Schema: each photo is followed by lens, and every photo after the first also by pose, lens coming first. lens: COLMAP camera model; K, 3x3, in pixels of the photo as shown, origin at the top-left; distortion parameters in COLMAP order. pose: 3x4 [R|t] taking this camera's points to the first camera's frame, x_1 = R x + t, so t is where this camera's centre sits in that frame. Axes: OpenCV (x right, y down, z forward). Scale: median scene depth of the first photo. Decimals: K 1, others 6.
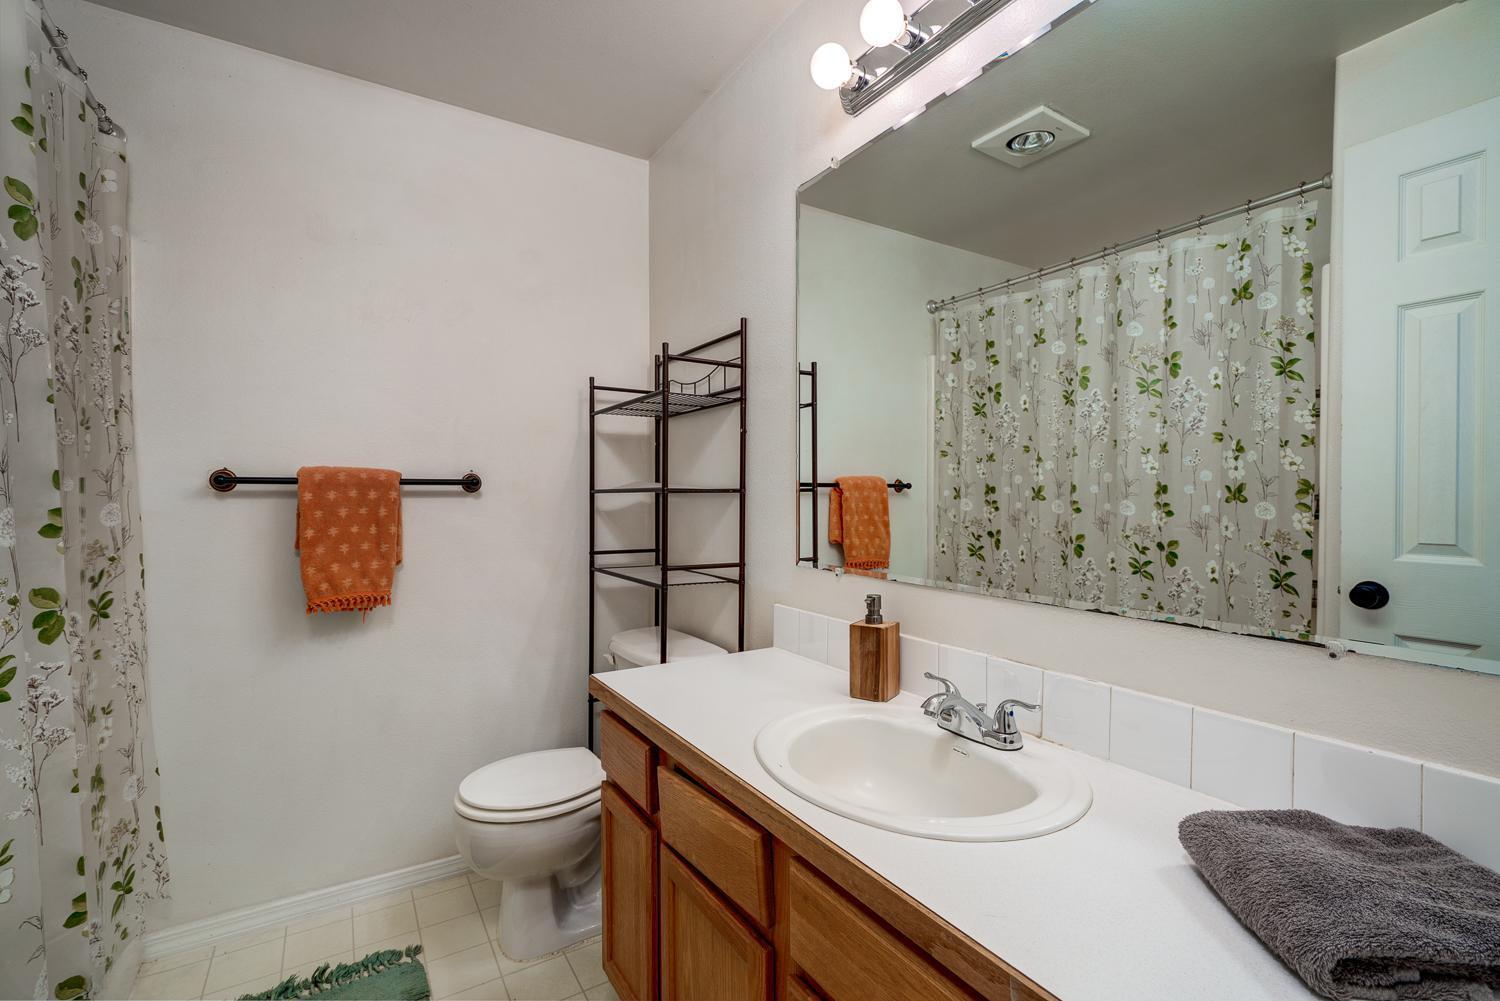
lens RADIAL K [[691.5, 0, 750.0], [0, 691.5, 500.5], [0, 0, 1]] dist [-0.001489, -0.000046]
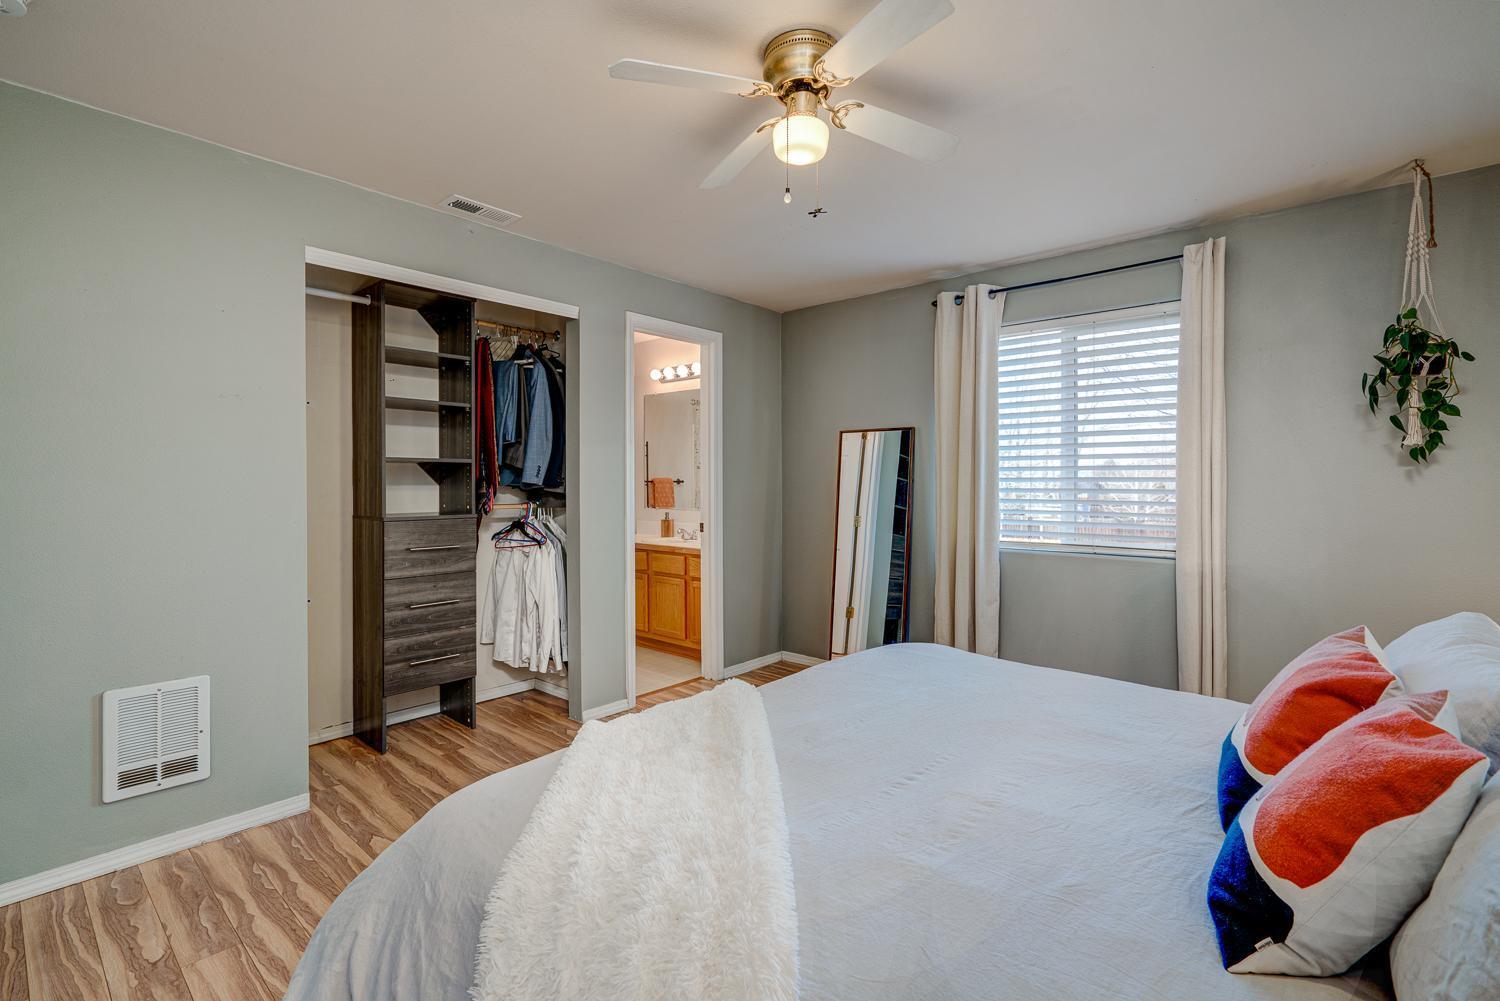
lens RADIAL K [[691.5, 0, 750.0], [0, 691.5, 500.5], [0, 0, 1]] dist [-0.001489, -0.000046]
pose [[0.957295, -0.009121, 0.288968, -0.361963], [0.006491, 0.999928, 0.010057, 0.033354], [-0.289039, -0.007752, 0.957286, -2.062972]]
